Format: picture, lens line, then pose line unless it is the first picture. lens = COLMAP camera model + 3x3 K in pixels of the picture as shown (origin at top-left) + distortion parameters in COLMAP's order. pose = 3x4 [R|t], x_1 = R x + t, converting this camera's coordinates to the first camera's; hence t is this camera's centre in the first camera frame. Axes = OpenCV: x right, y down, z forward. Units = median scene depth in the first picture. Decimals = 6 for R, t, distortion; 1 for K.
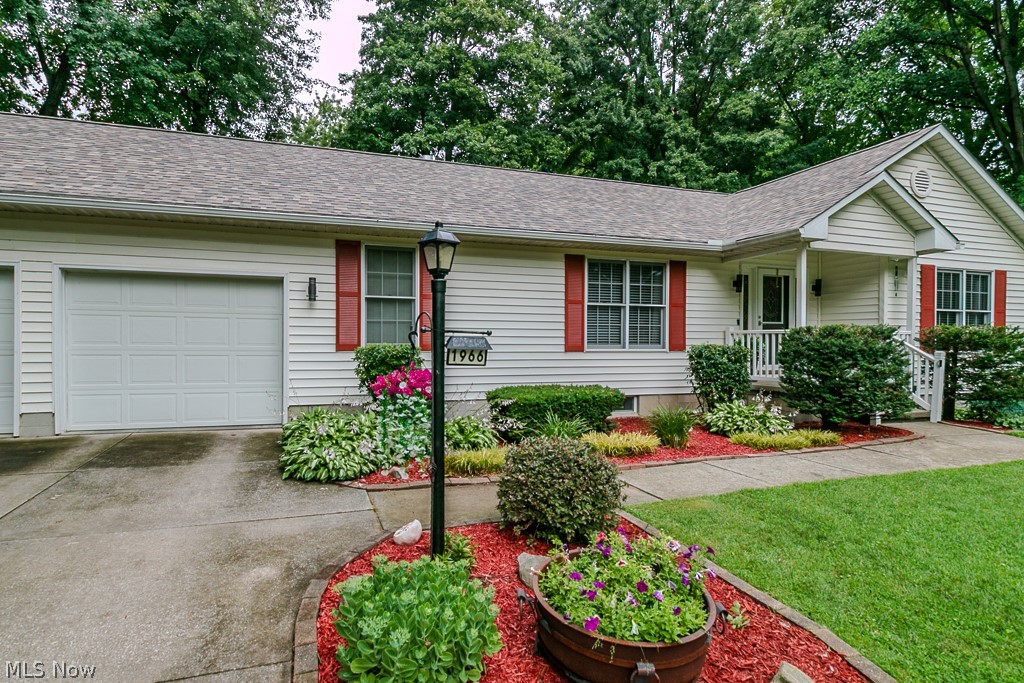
lens RADIAL K [[469.8, 0, 509.2], [0, 469.8, 345.0], [0, 0, 1]] dist [0.000433, 0.000254]
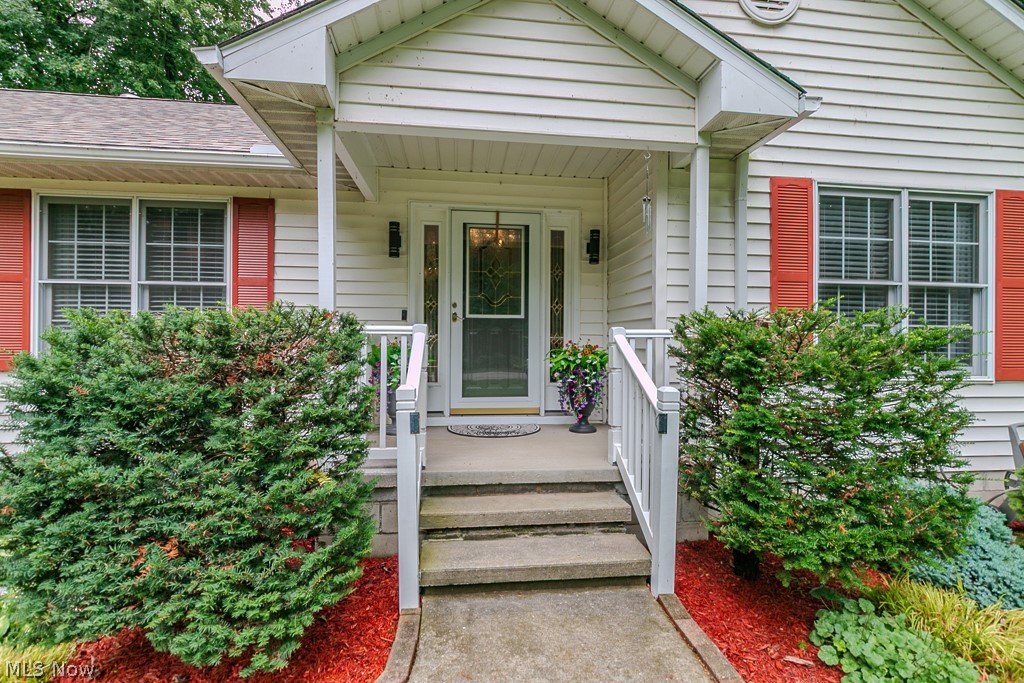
lens RADIAL K [[469.8, 0, 514.1], [0, 469.8, 340.5], [0, 0, 1]] dist [0.000433, 0.000254]
pose [[0.985103, -0.003988, -0.171921, 0.685449], [-0.000853, 0.999605, -0.028077, -0.007814], [0.171965, 0.027806, 0.984711, 0.511444]]
